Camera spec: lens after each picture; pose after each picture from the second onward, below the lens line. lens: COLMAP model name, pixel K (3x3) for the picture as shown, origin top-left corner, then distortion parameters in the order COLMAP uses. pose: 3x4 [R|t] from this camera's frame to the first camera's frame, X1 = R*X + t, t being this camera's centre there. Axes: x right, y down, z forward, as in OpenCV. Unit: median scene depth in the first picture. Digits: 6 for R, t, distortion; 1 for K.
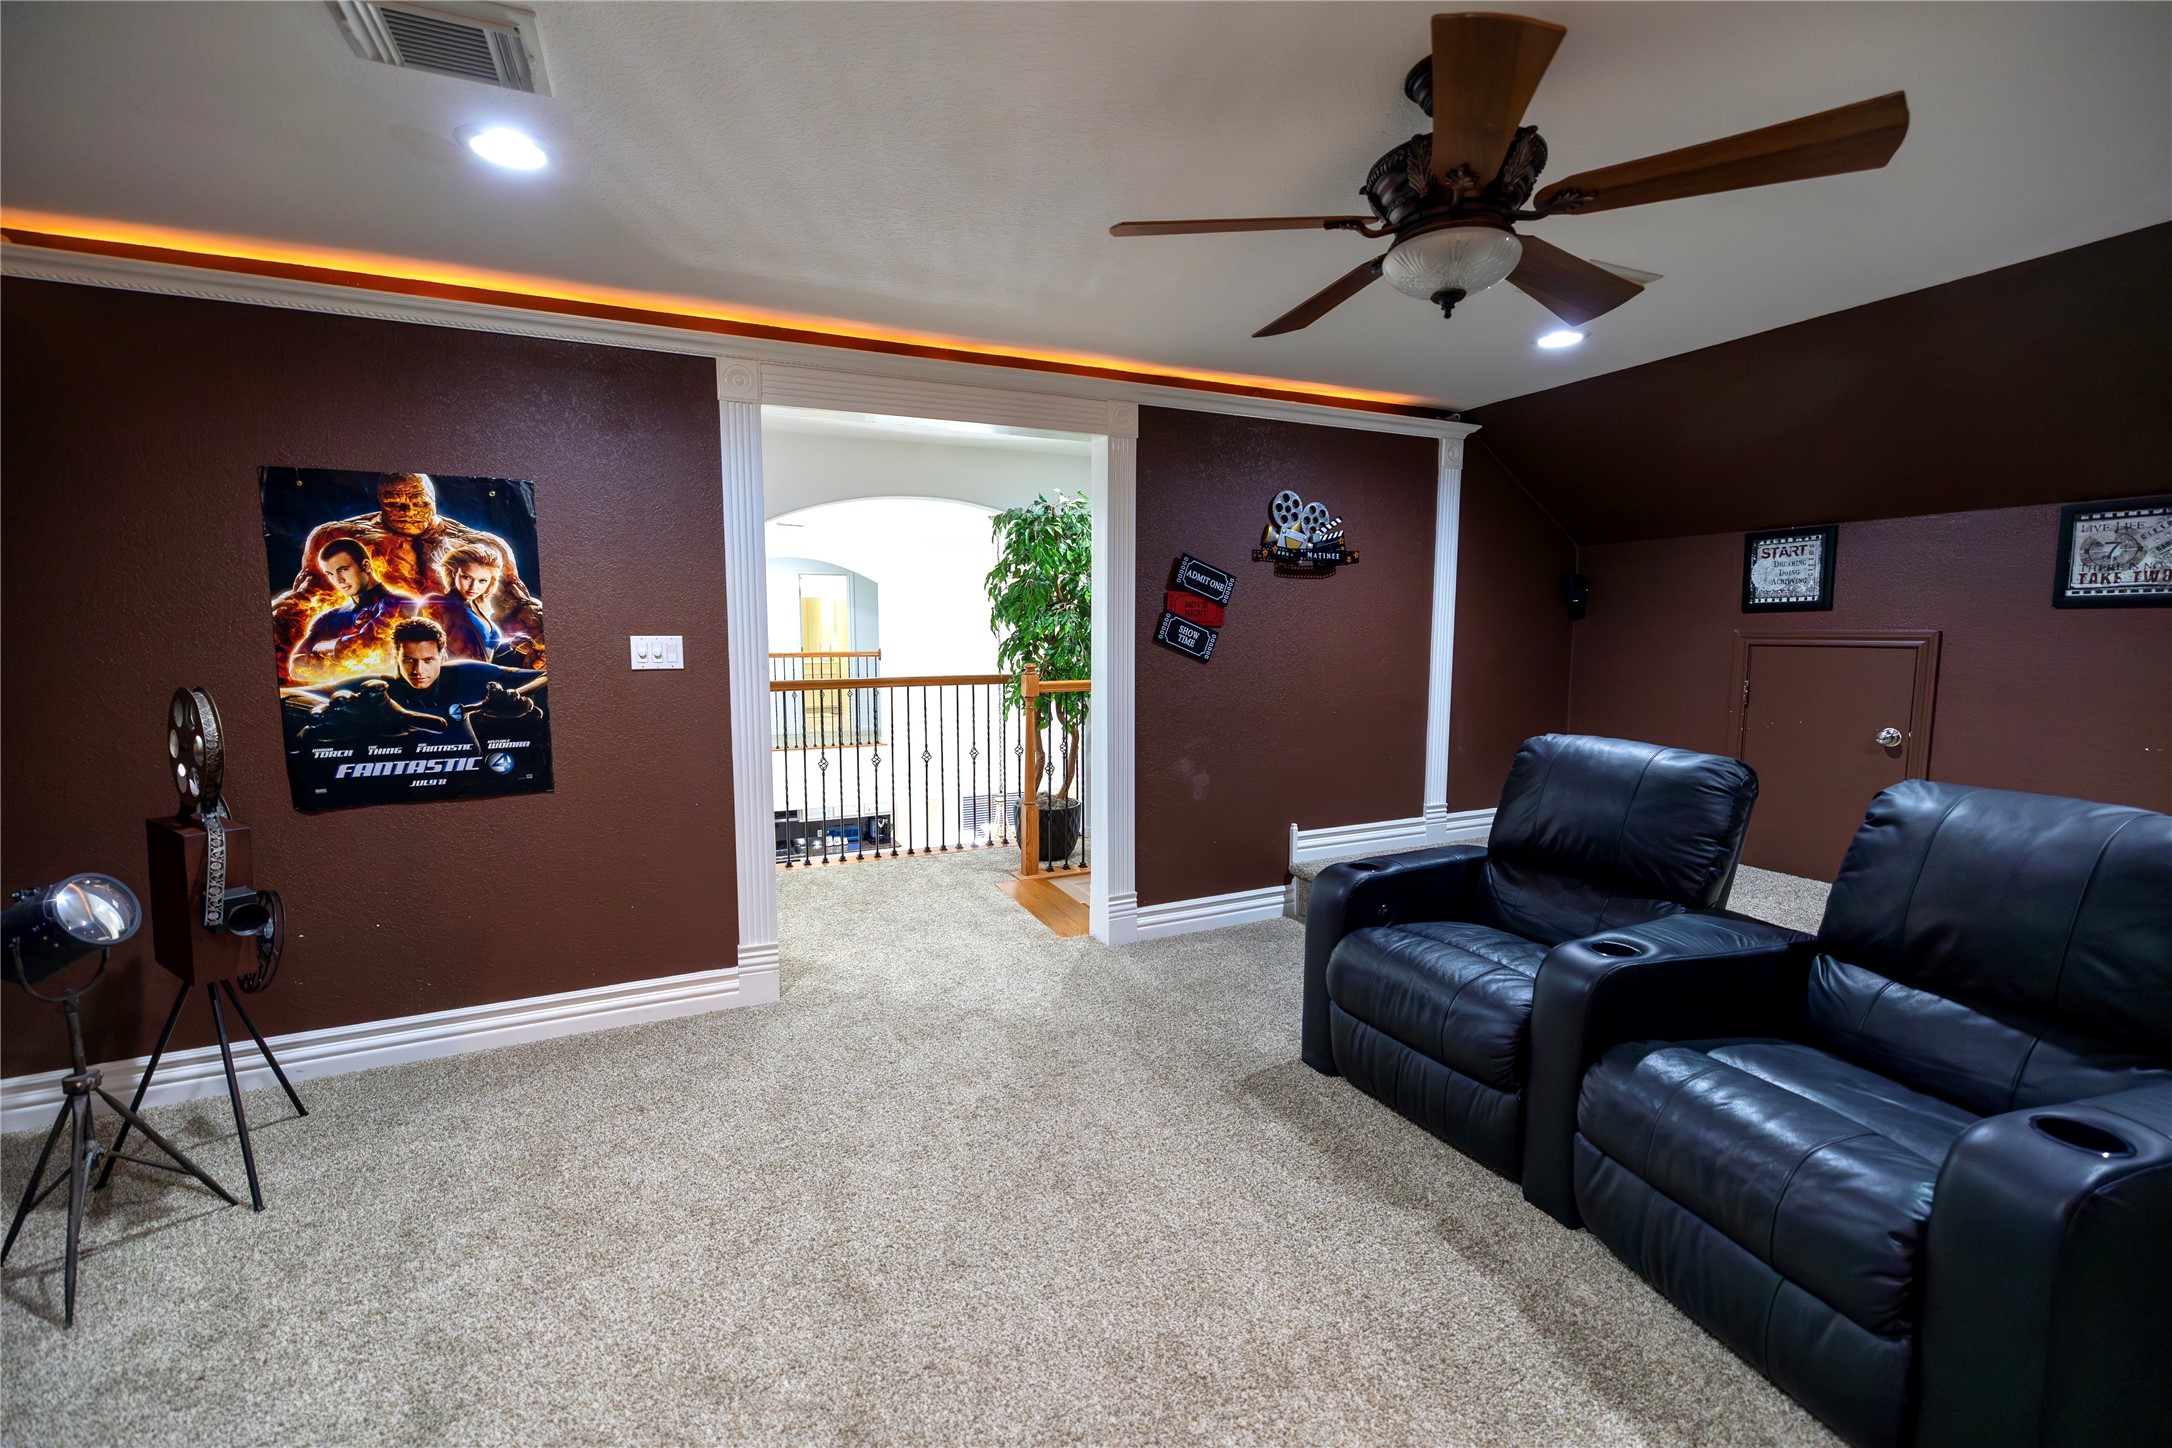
lens RADIAL K [[927.8, 0, 1086.0], [0, 927.8, 724.0], [0, 0, 1]] dist [-0.000029, -0.000005]
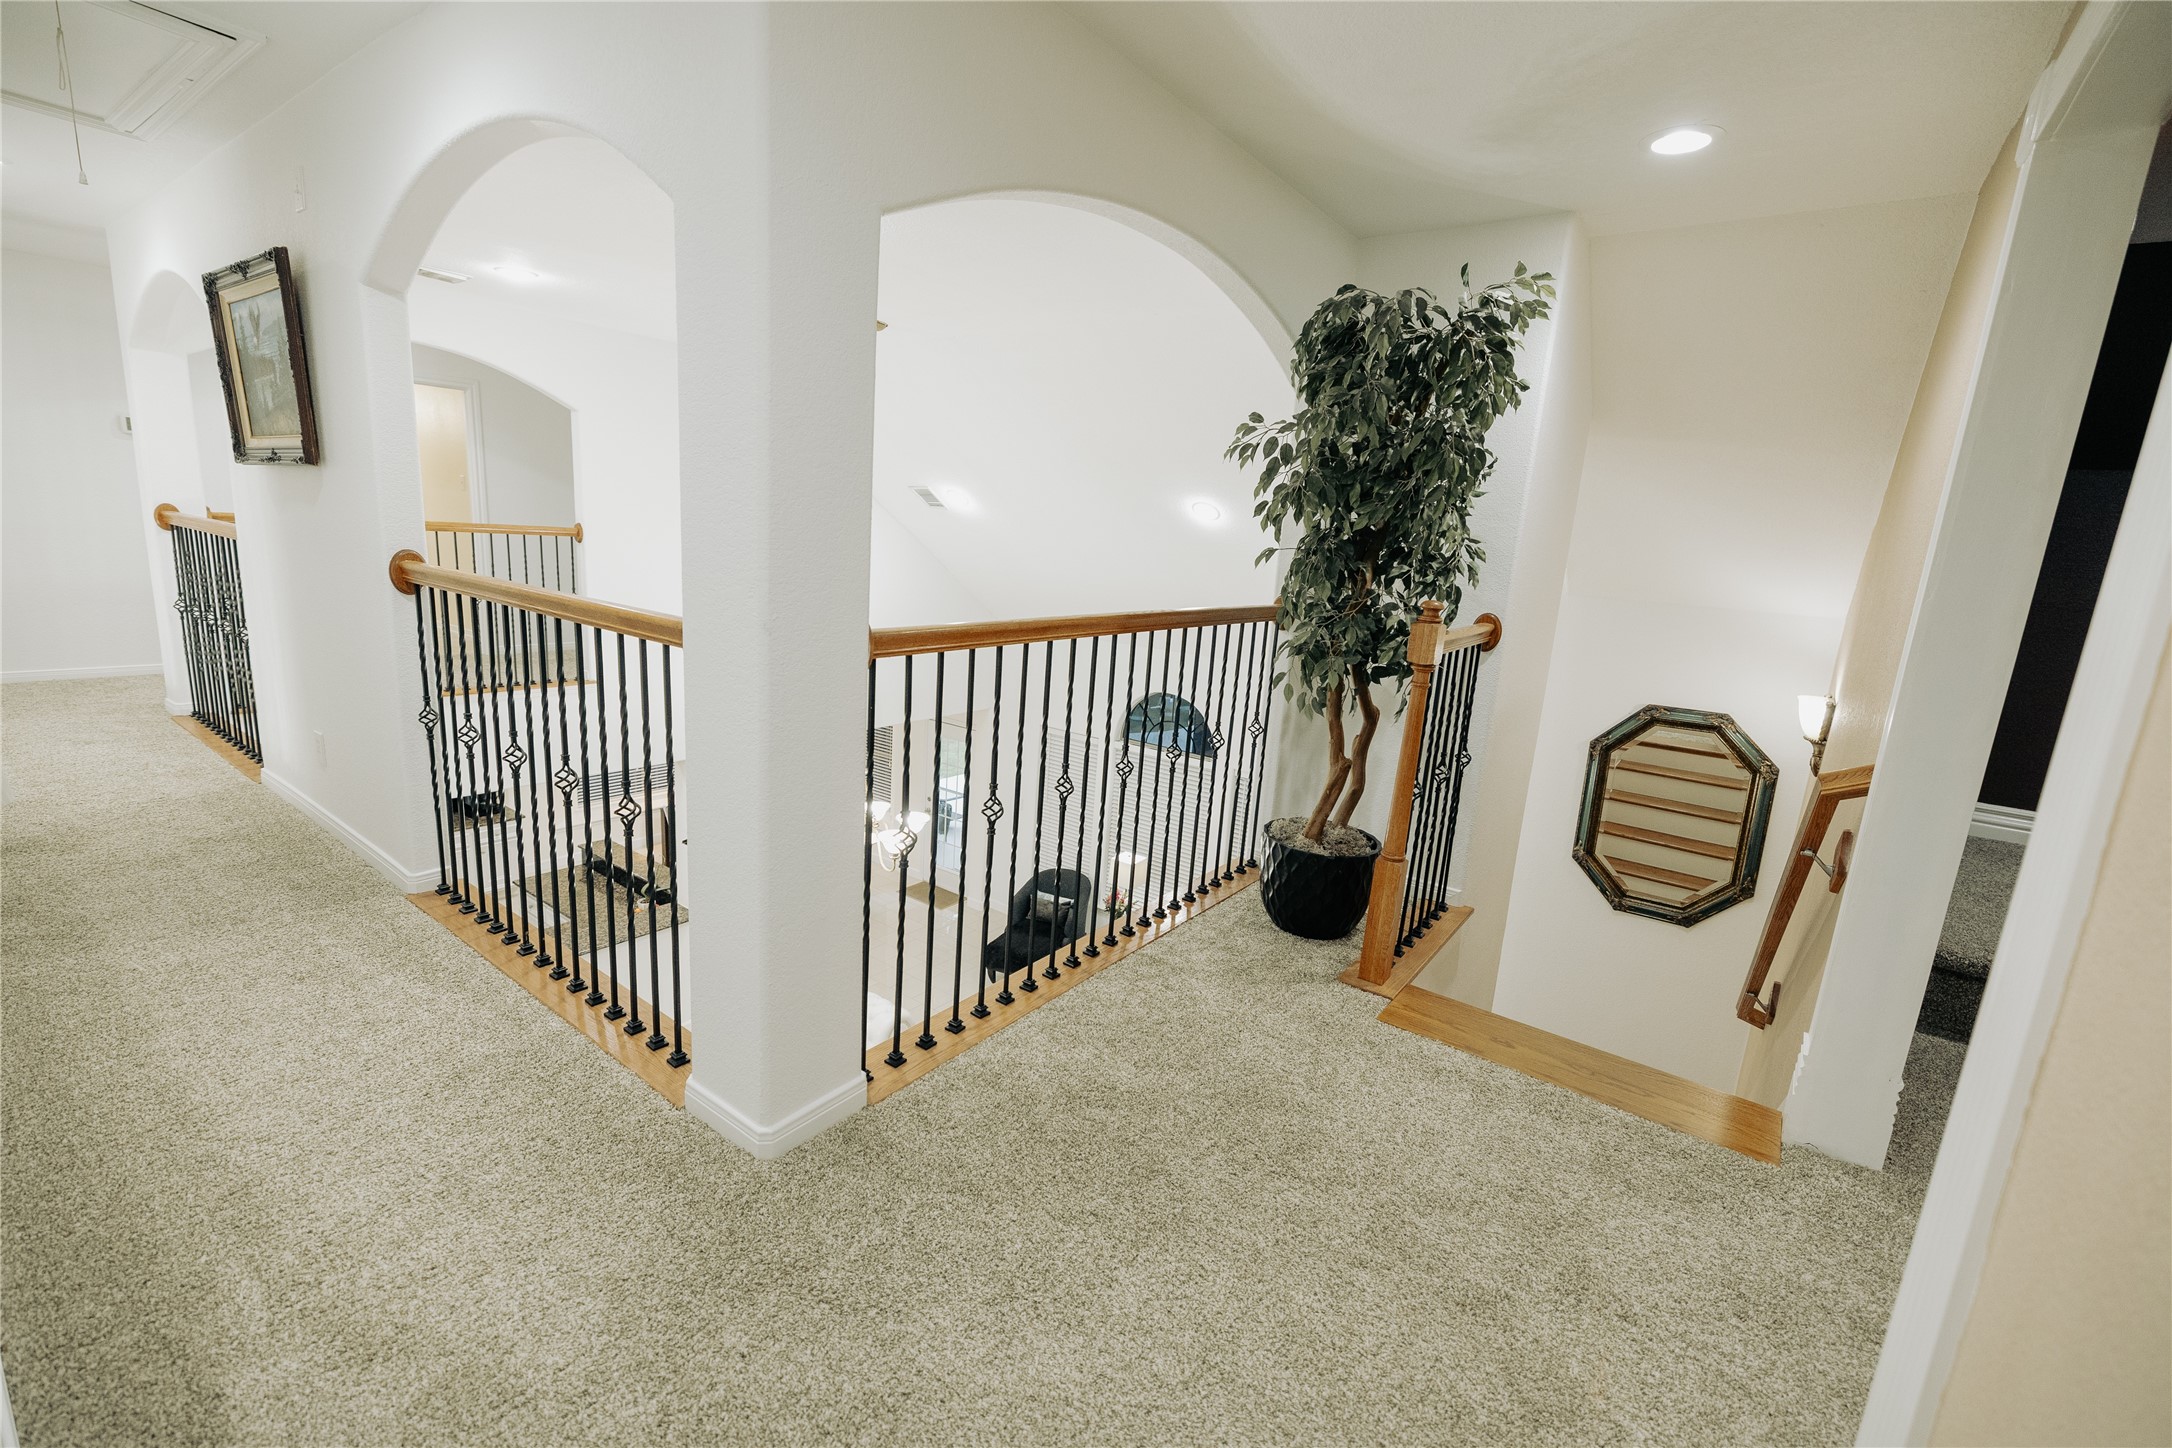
lens RADIAL K [[927.8, 0, 1086.0], [0, 927.8, 724.0], [0, 0, 1]] dist [-0.000029, -0.000005]
pose [[0.876812, -0.048859, 0.478344, -0.457306], [-0.010087, 0.992736, 0.119889, -0.054710], [-0.480727, -0.109945, 0.869950, 0.585871]]
